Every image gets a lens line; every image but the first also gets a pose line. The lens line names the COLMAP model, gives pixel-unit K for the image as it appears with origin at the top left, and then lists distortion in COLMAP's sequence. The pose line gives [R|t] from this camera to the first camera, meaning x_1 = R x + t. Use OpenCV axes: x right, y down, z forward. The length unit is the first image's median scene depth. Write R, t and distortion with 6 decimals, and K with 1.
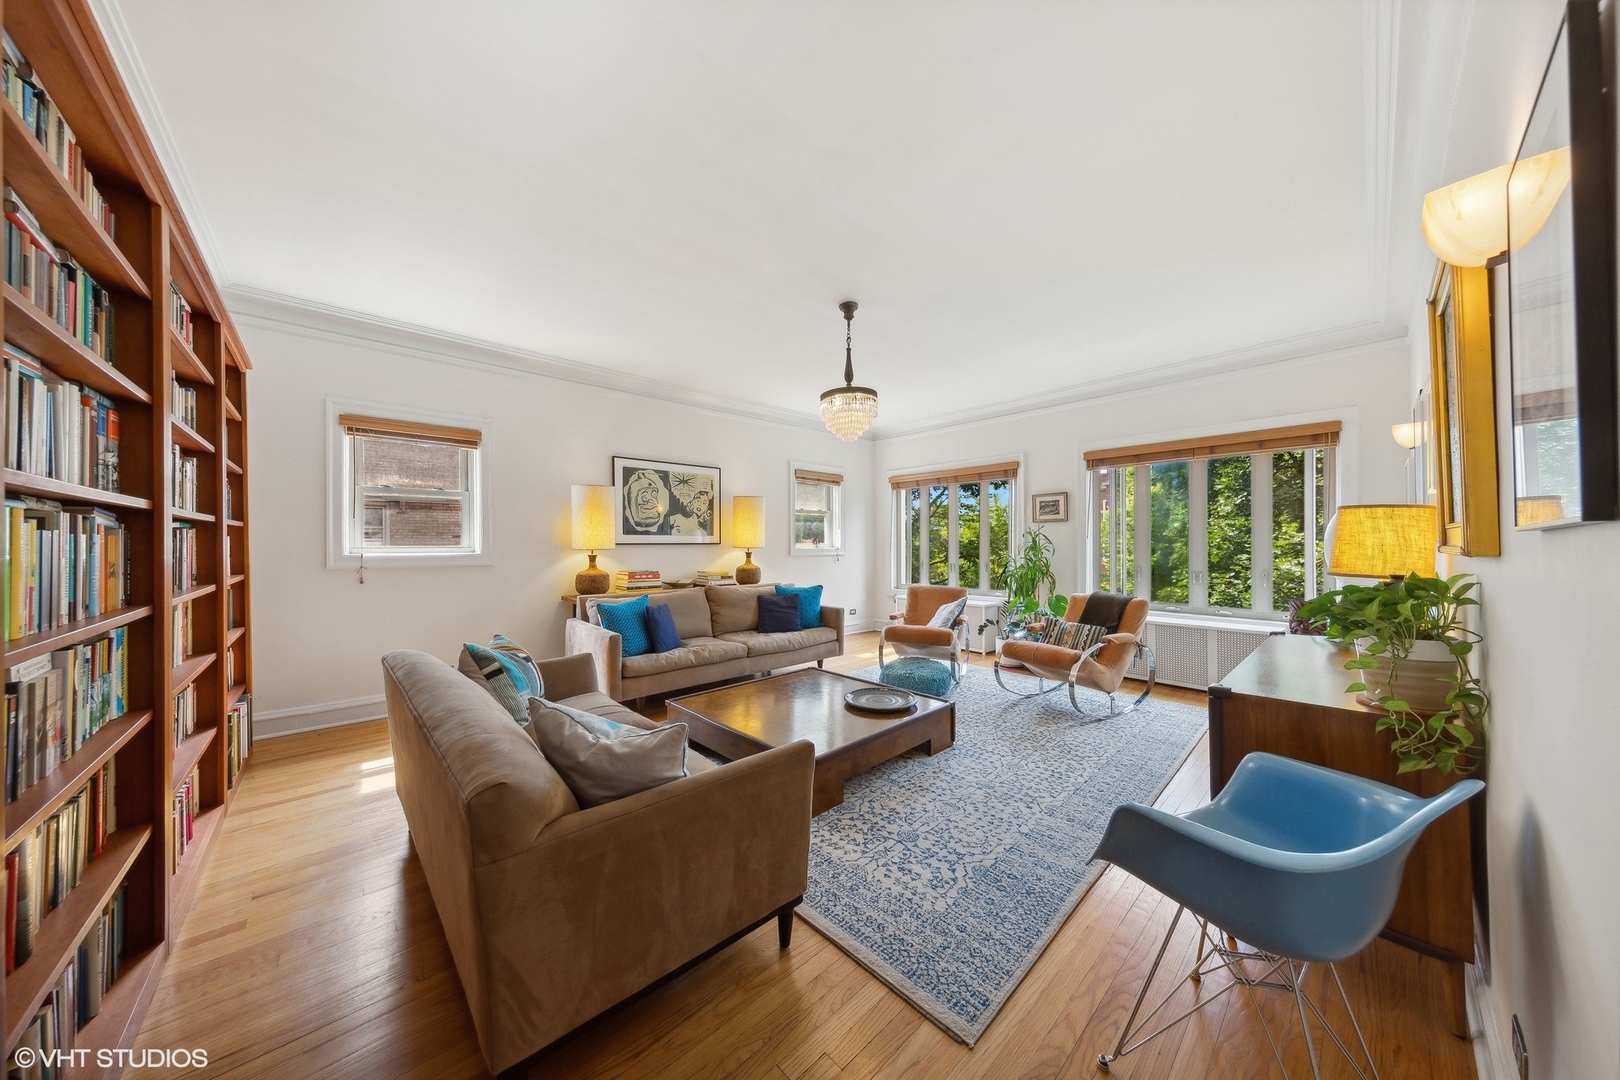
lens RADIAL K [[516.7, 0, 811.2], [0, 516.7, 541.1], [0, 0, 1]] dist [0.008038, -0.000585]
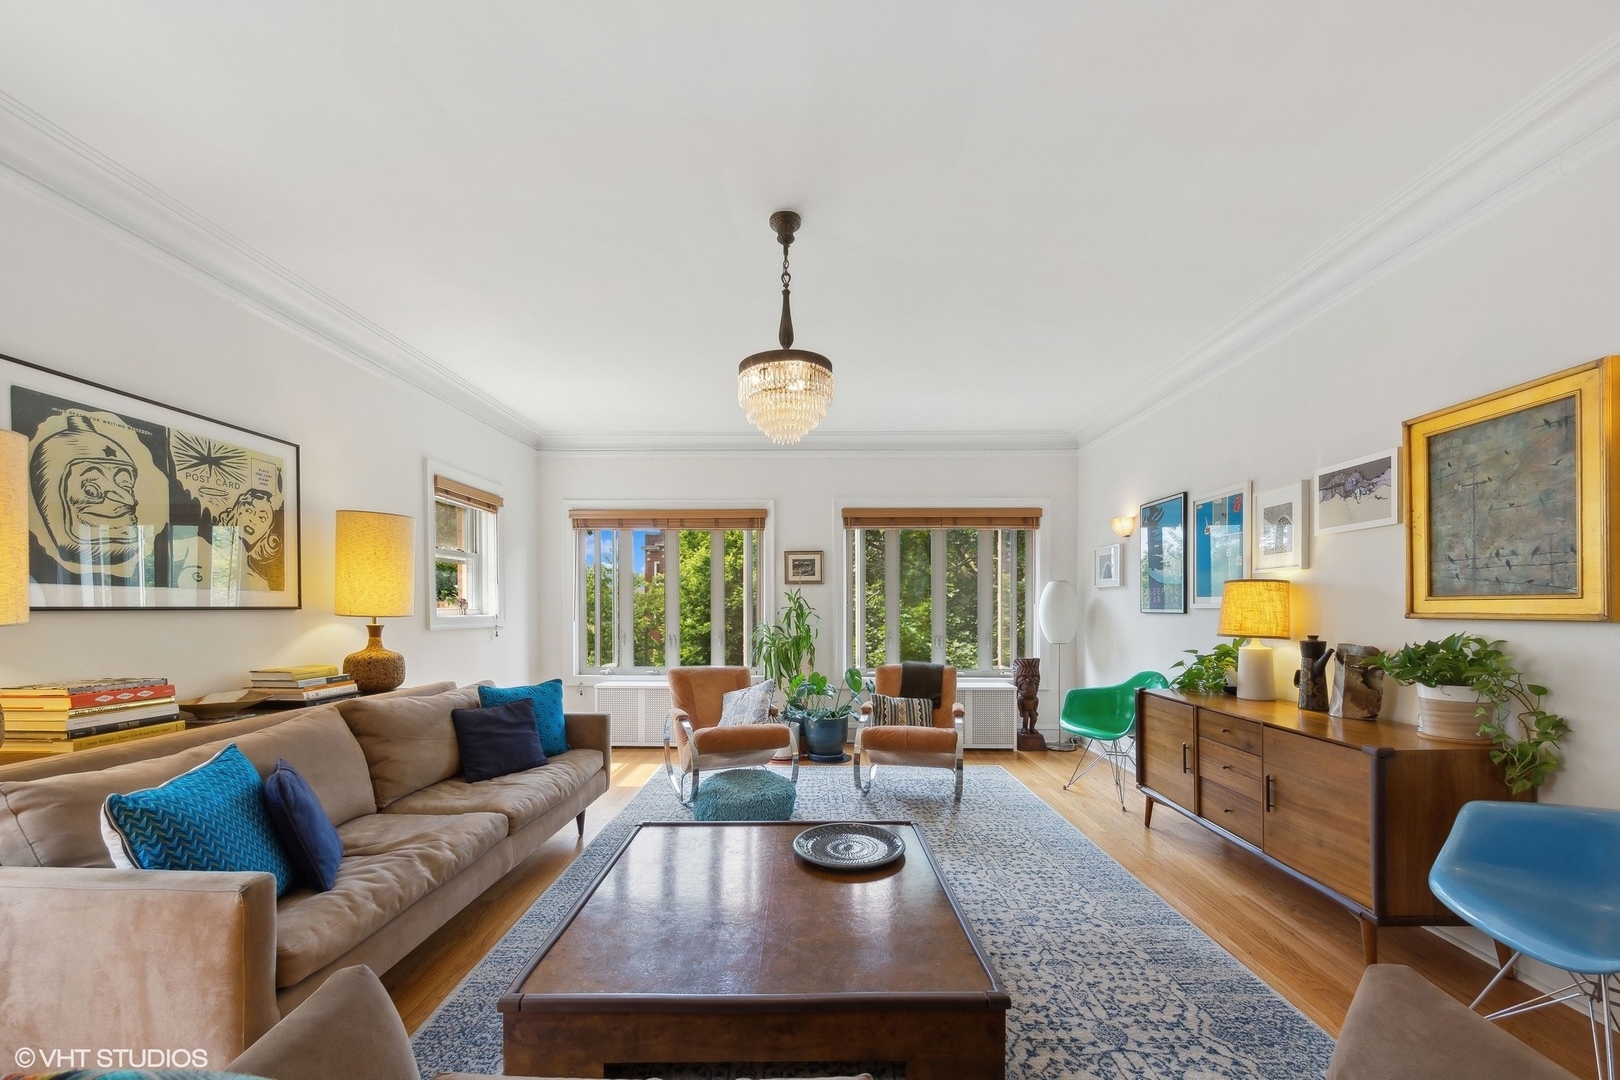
lens RADIAL K [[603.5, 0, 808.4], [0, 603.5, 615.4], [0, 0, 1]] dist [0.002780, -0.000338]
pose [[0.684003, -0.006567, 0.729450, -0.289370], [-0.005747, 0.999880, 0.014391, 0.001176], [-0.729457, -0.014035, 0.683883, 0.324835]]
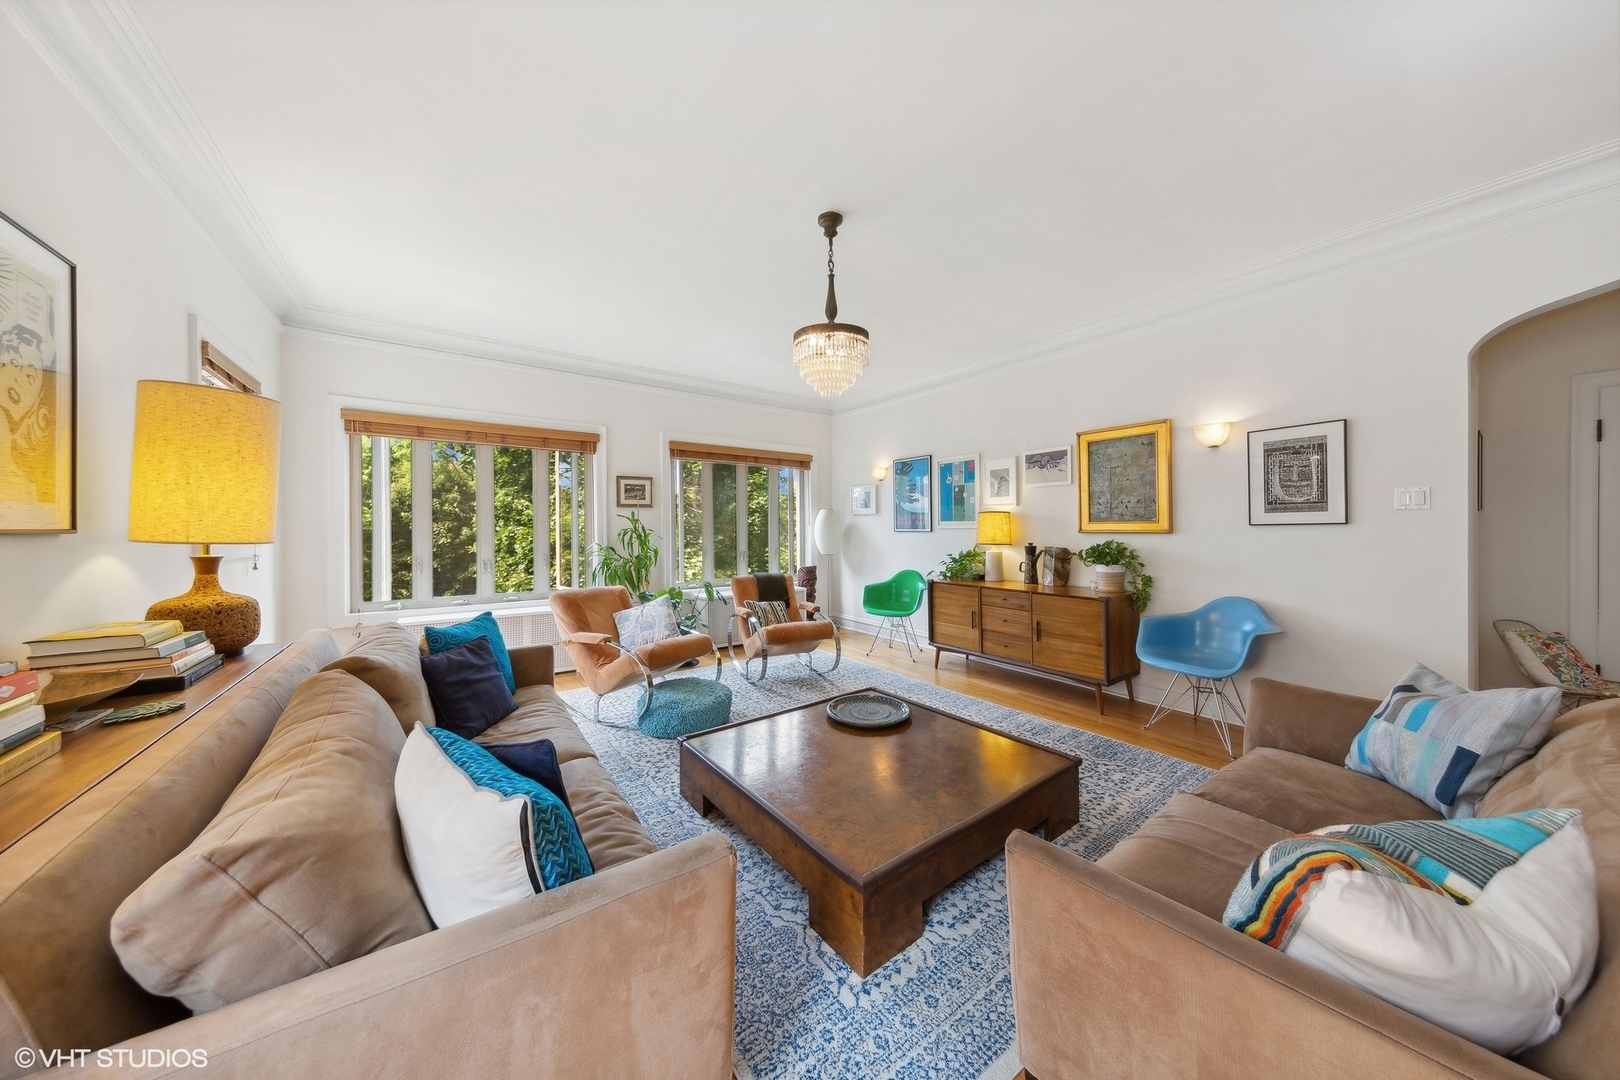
lens RADIAL K [[516.7, 0, 802.3], [0, 516.7, 527.5], [0, 0, 1]] dist [0.008038, -0.000585]
pose [[0.112058, 0.004232, 0.993693, -0.462383], [-0.001610, 0.999990, -0.004077, 0.003505], [-0.993700, -0.001143, 0.112064, 0.637710]]
